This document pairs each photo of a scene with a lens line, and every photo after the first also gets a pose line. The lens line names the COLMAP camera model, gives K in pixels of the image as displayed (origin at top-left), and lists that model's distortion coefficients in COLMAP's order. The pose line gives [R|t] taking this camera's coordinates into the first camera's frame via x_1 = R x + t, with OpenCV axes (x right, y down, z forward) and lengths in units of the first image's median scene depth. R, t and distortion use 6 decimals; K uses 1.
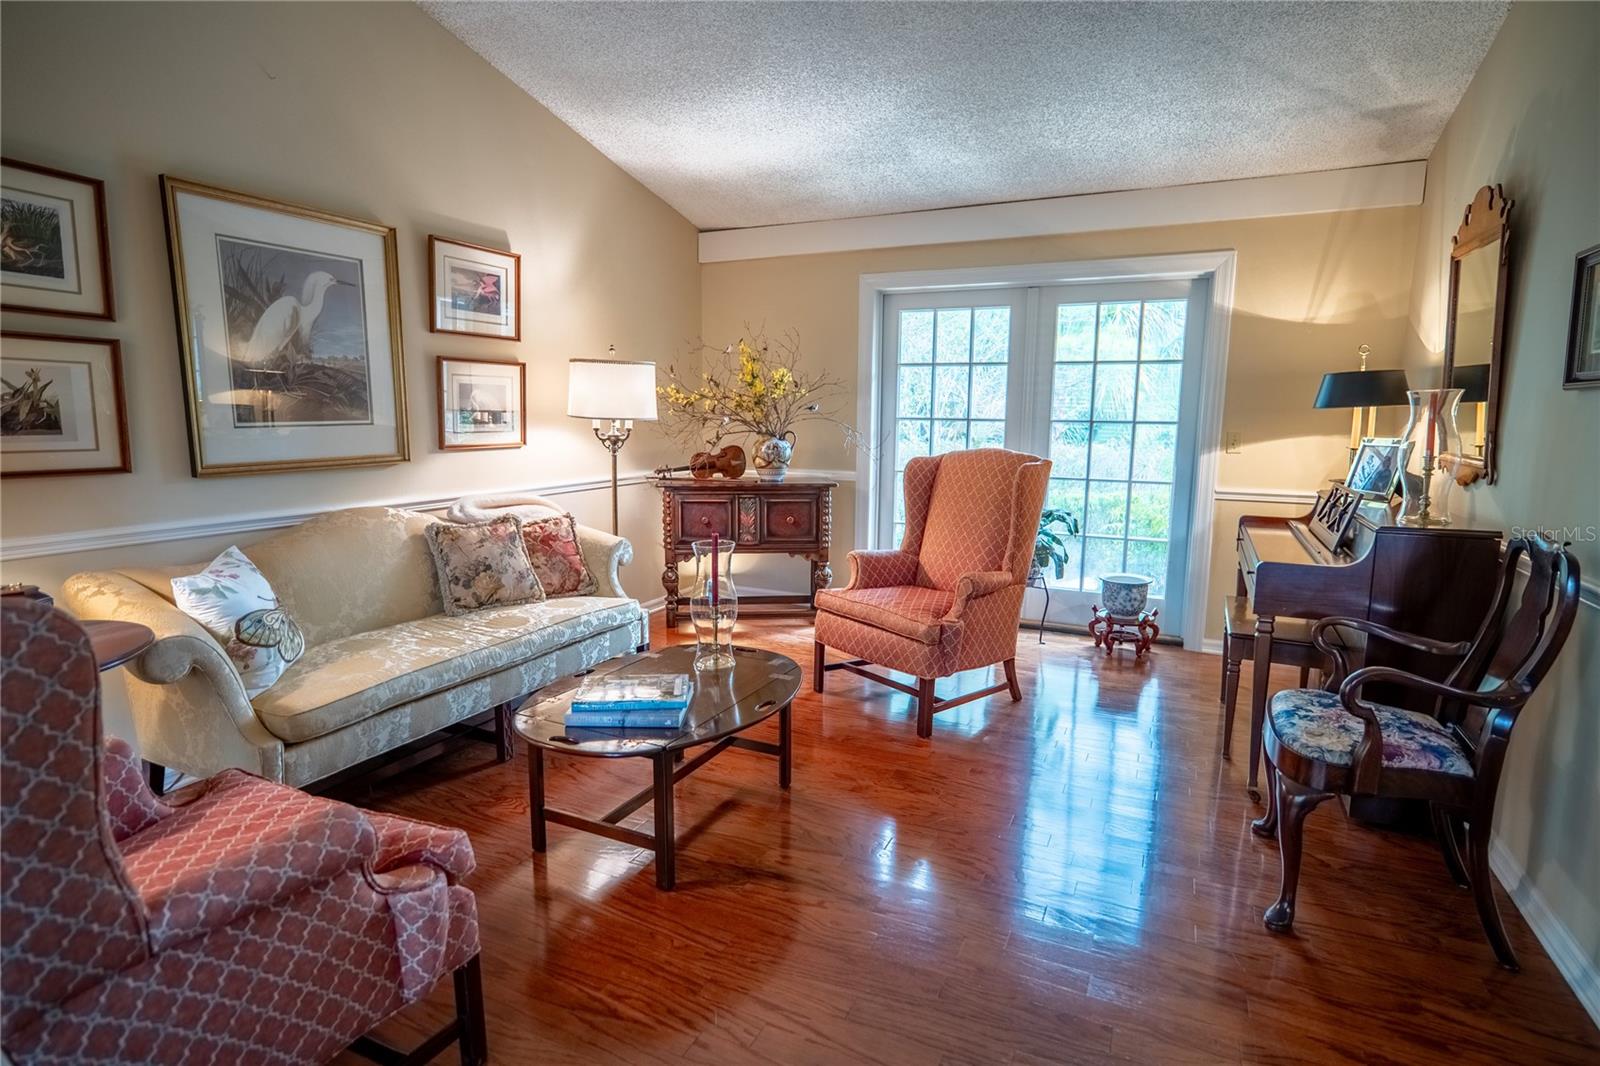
lens RADIAL K [[816.8, 0, 800.0], [0, 816.8, 533.0], [0, 0, 1]] dist [-0.012337, 0.017488]
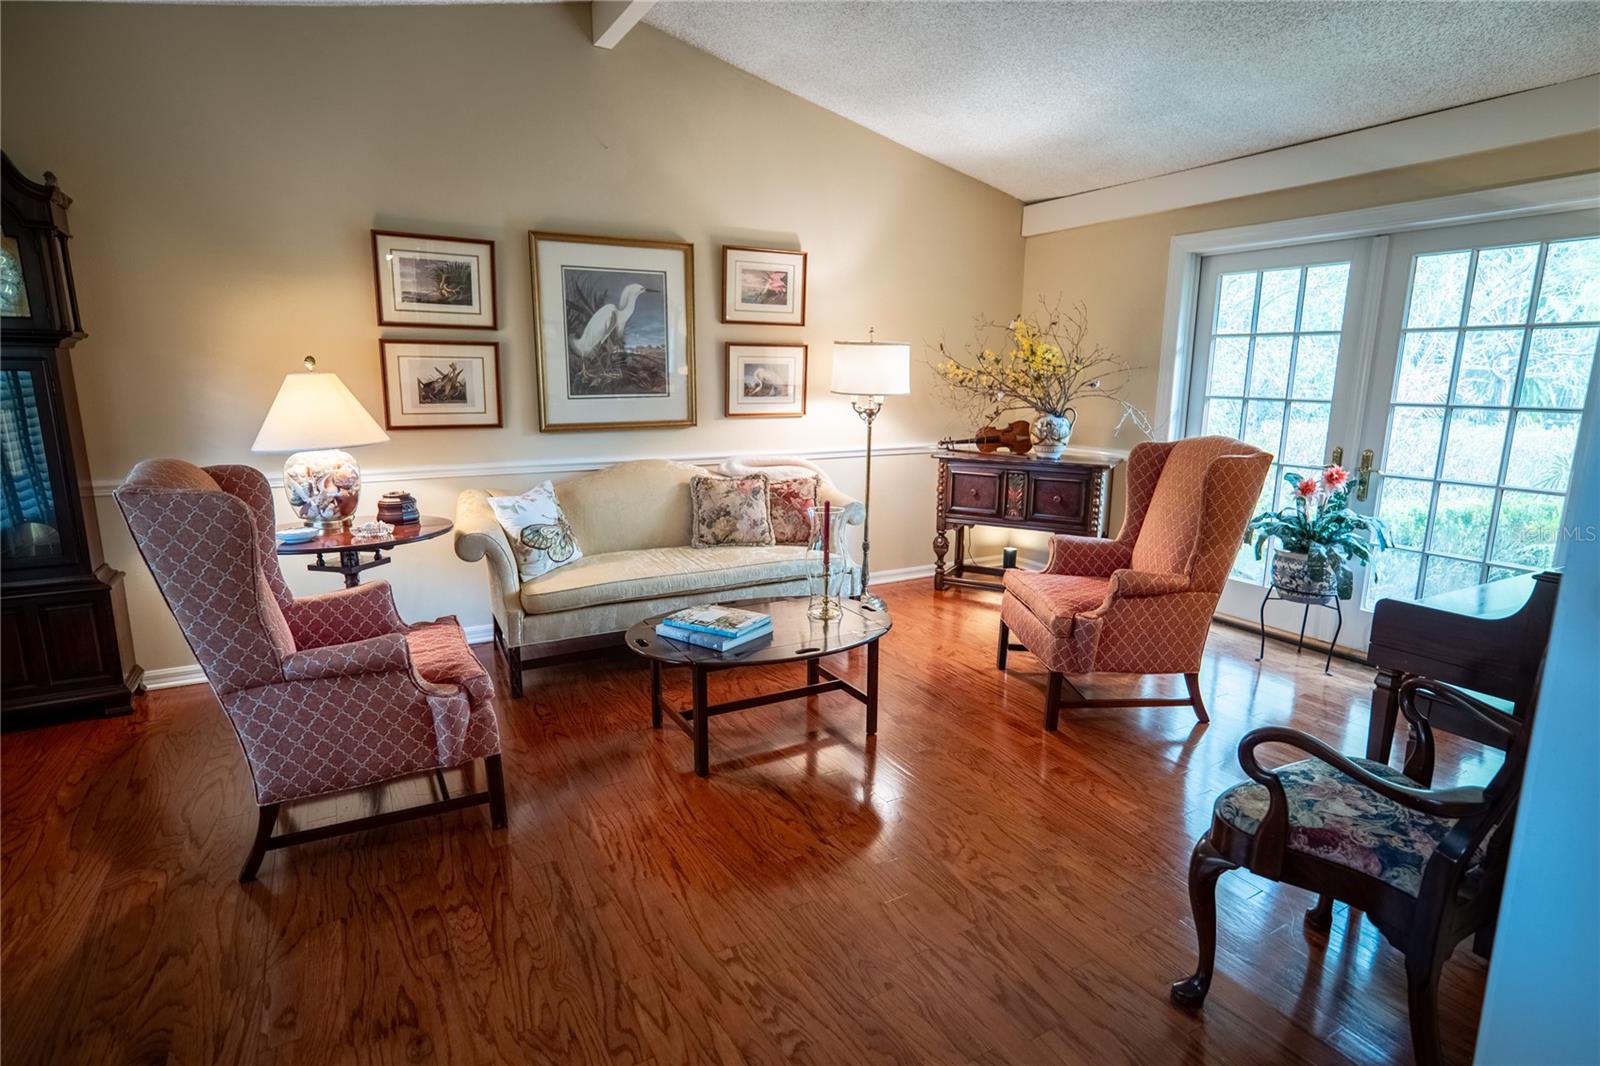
lens RADIAL K [[820.6, 0, 810.8], [0, 820.6, 533.0], [0, 0, 1]] dist [-0.019095, 0.020660]
pose [[0.824911, 0.110607, -0.554335, 0.390634], [-0.086783, 0.993824, 0.069156, -0.024194], [0.558561, -0.008941, 0.829416, 0.025567]]
